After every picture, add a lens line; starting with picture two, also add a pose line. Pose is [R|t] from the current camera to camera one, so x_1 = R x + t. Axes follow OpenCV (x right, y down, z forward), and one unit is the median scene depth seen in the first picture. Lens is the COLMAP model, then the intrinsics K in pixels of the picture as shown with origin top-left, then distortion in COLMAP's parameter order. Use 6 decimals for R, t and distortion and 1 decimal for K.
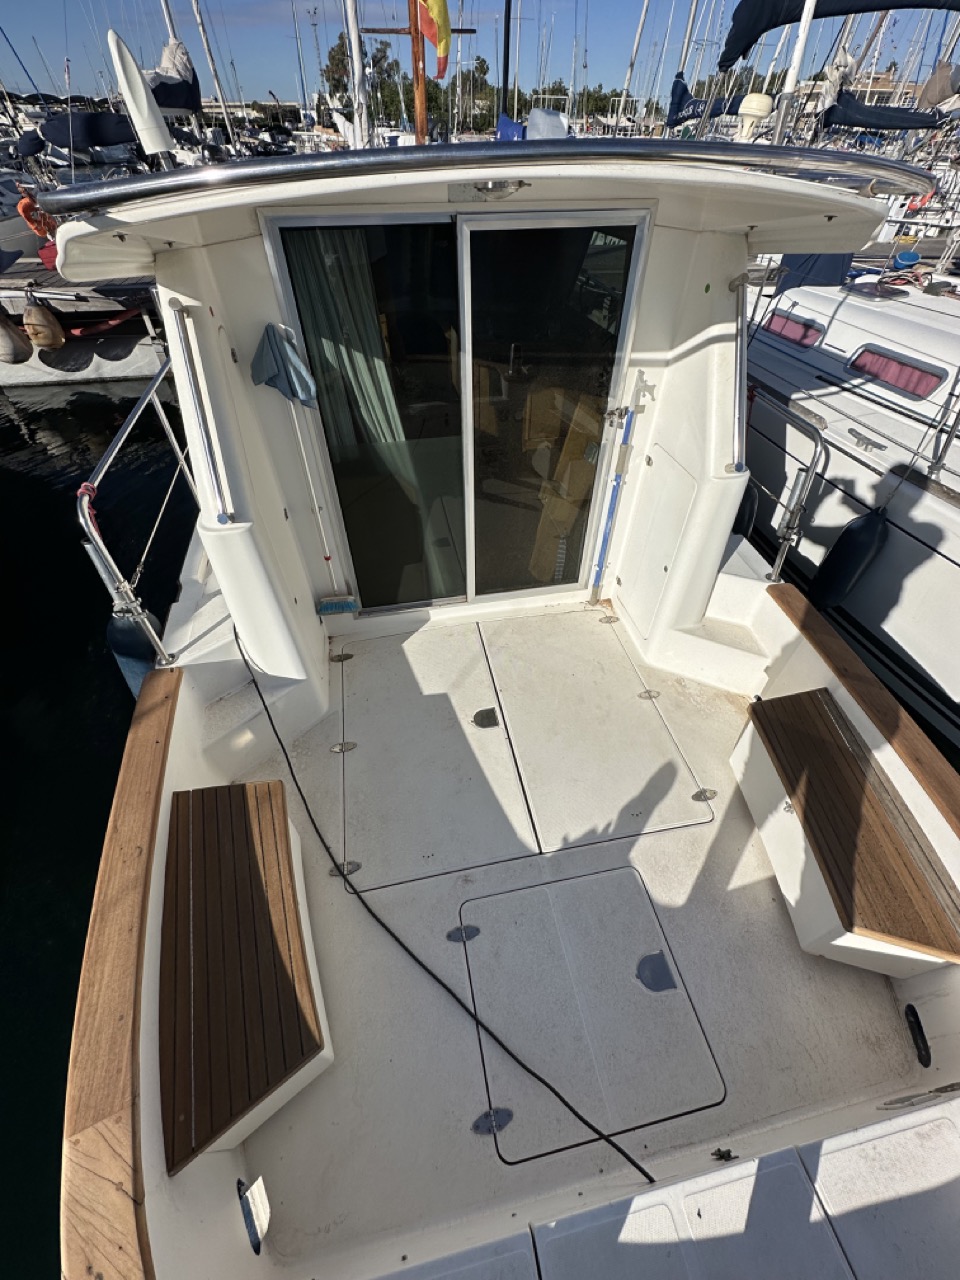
lens RADIAL K [[512.7, 0, 480.0], [0, 512.7, 640.0], [0, 0, 1]] dist [0.000200, -0.000261]
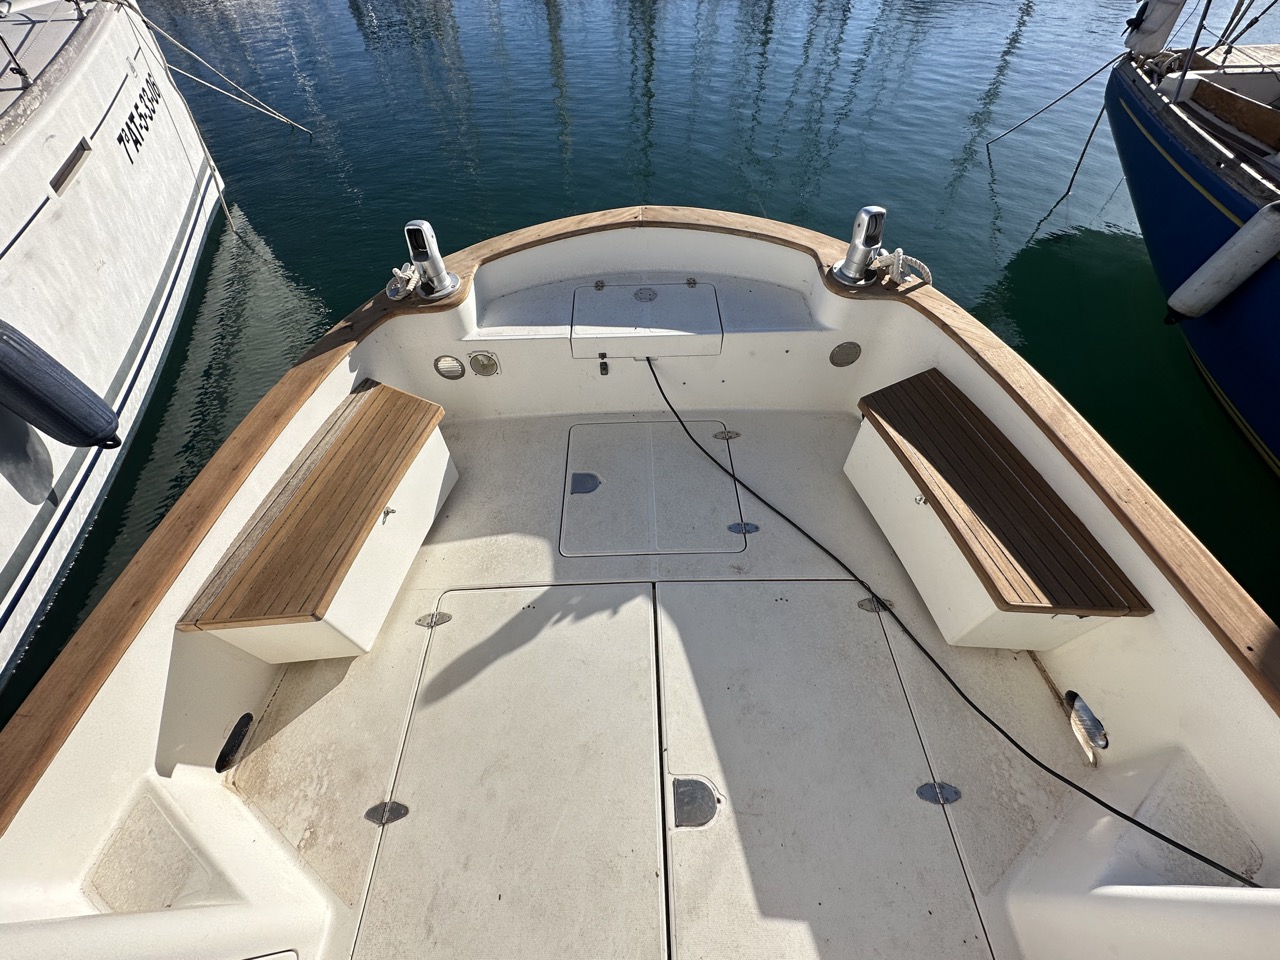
lens RADIAL K [[512.7, 0, 640.0], [0, 512.7, 480.0], [0, 0, 1]] dist [0.000200, -0.000261]
pose [[-0.984339, -0.121522, 0.127703, 0.049774], [0.141131, -0.109169, 0.983953, -0.448821], [-0.105631, 0.986567, 0.124610, 0.707062]]
